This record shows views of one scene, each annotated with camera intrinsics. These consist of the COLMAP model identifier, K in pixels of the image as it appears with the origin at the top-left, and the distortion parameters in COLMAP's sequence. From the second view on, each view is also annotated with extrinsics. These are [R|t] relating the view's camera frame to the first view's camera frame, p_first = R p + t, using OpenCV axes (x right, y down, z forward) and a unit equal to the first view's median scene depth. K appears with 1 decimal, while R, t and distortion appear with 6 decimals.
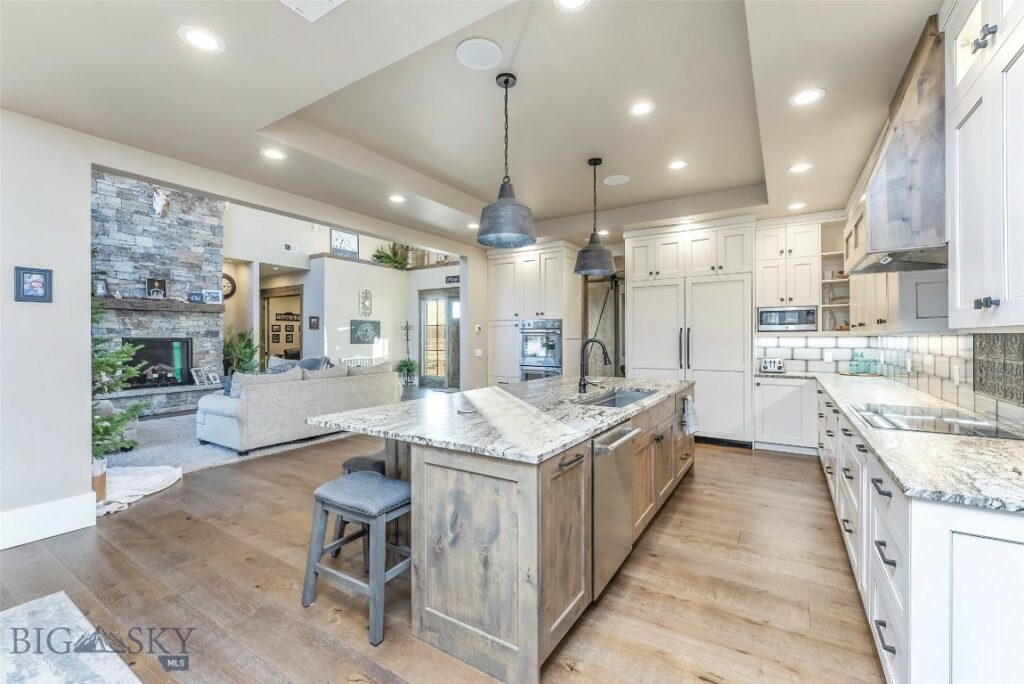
lens RADIAL K [[428.7, 0, 513.6], [0, 428.7, 337.8], [0, 0, 1]] dist [-0.001044, -0.000456]
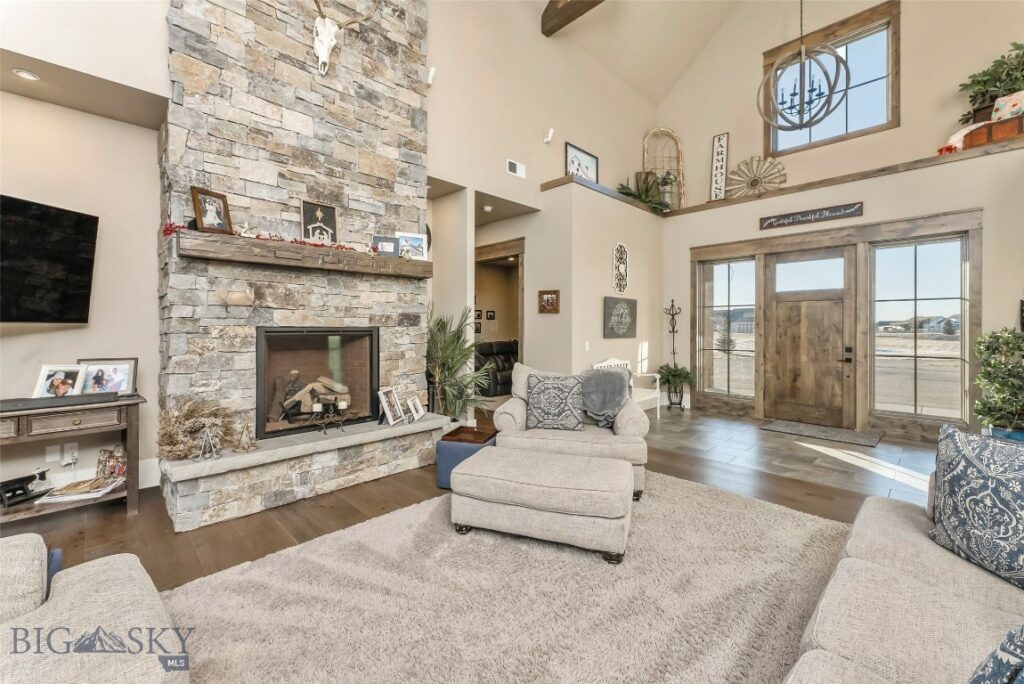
lens RADIAL K [[419.7, 0, 511.7], [0, 419.7, 327.6], [0, 0, 1]] dist [0.000717, 0.000091]
pose [[0.973798, 0.004150, -0.227379, -0.485537], [-0.003826, 0.999991, 0.001867, -0.000969], [0.227385, -0.000948, 0.973805, 0.555988]]
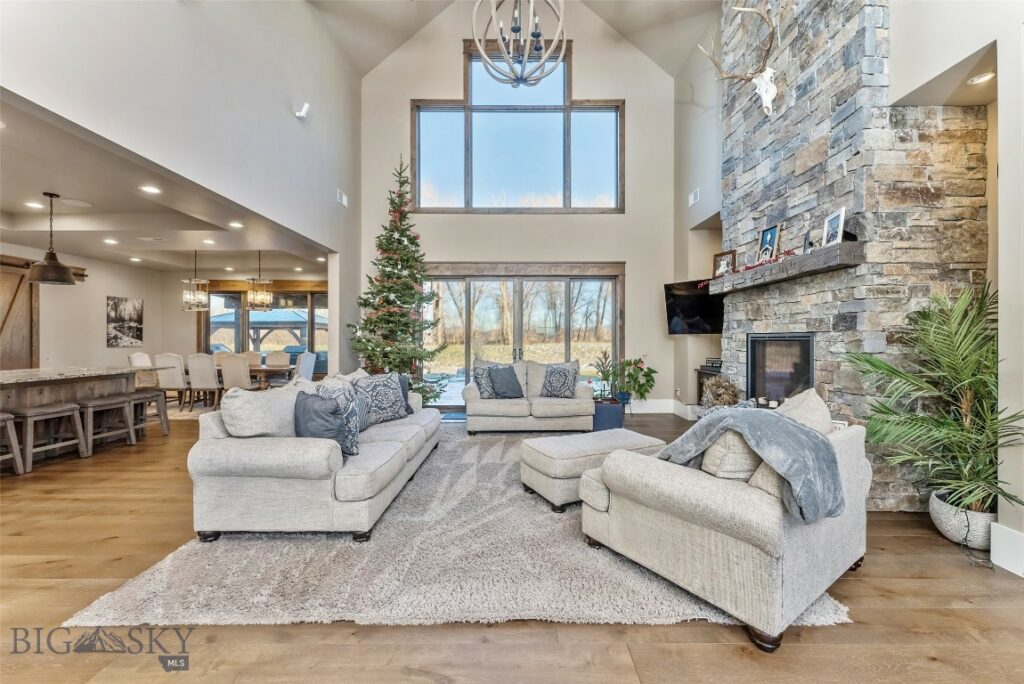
lens RADIAL K [[408.5, 0, 512.2], [0, 408.5, 339.6], [0, 0, 1]] dist [0.000923, 0.000189]
pose [[-0.842581, 0.000481, -0.538569, -0.248875], [-0.000495, 0.999998, 0.001668, 0.006926], [0.538569, 0.001673, -0.842579, 1.187084]]
